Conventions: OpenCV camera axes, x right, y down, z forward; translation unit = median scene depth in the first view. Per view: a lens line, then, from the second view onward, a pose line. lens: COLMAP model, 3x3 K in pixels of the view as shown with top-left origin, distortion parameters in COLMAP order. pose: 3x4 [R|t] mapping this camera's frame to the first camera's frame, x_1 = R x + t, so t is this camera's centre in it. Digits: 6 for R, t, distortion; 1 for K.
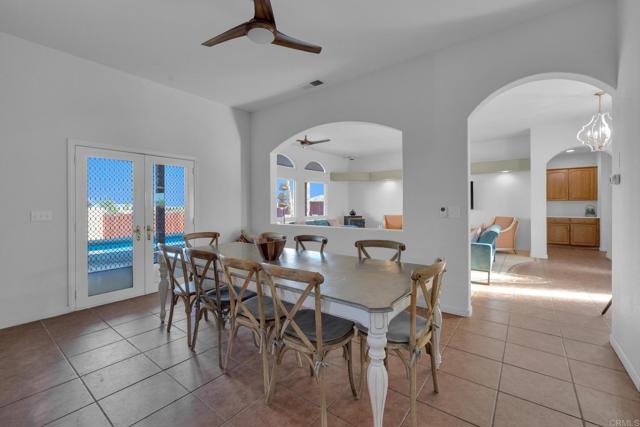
lens RADIAL K [[270.7, 0, 320.4], [0, 270.7, 205.6], [0, 0, 1]] dist [0.001383, 0.000208]
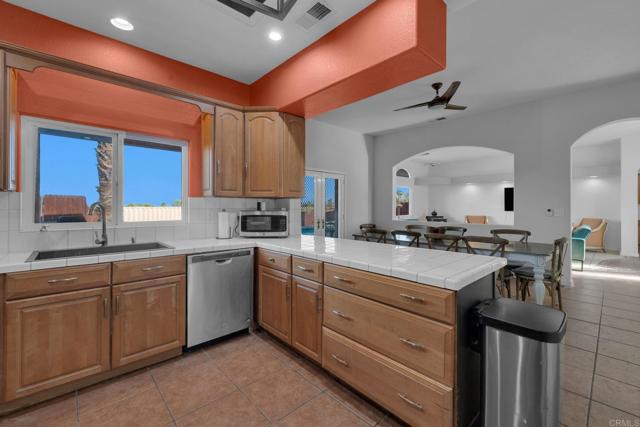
lens RADIAL K [[270.7, 0, 320.4], [0, 270.7, 205.6], [0, 0, 1]] dist [0.001383, 0.000208]
pose [[0.984898, 0.008781, -0.172912, -0.305917], [-0.009085, 0.999958, -0.000970, 0.000494], [0.172896, 0.002526, 0.984937, -0.383680]]
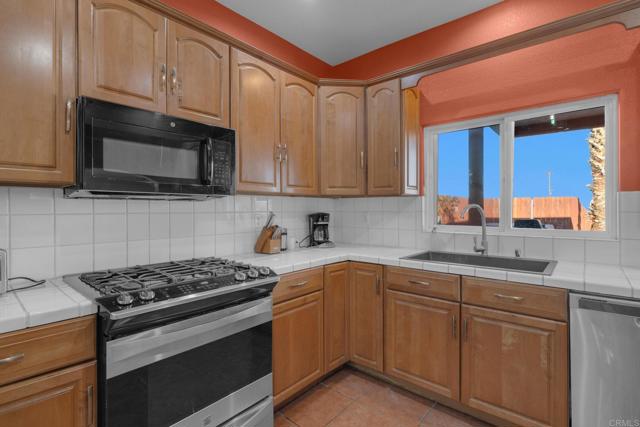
lens RADIAL K [[307.8, 0, 318.9], [0, 307.8, 209.5], [0, 0, 1]] dist [0.000572, -0.000021]
pose [[-0.061274, 0.007610, -0.998092, -0.289549], [0.004670, 0.999962, 0.007338, 0.001649], [0.998110, -0.004211, -0.061307, -0.201210]]
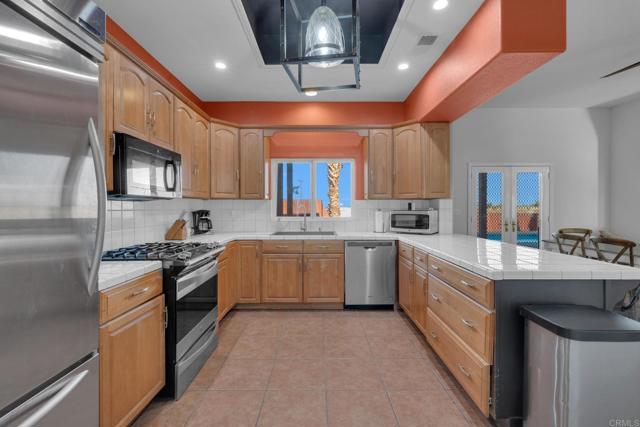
lens RADIAL K [[287.4, 0, 320.3], [0, 287.4, 205.2], [0, 0, 1]] dist [-0.002207, -0.000085]
pose [[0.608347, -0.000339, -0.793671, -0.088319], [-0.000123, 1.000000, -0.000522, -0.000340], [0.793671, 0.000415, 0.608347, -0.444451]]
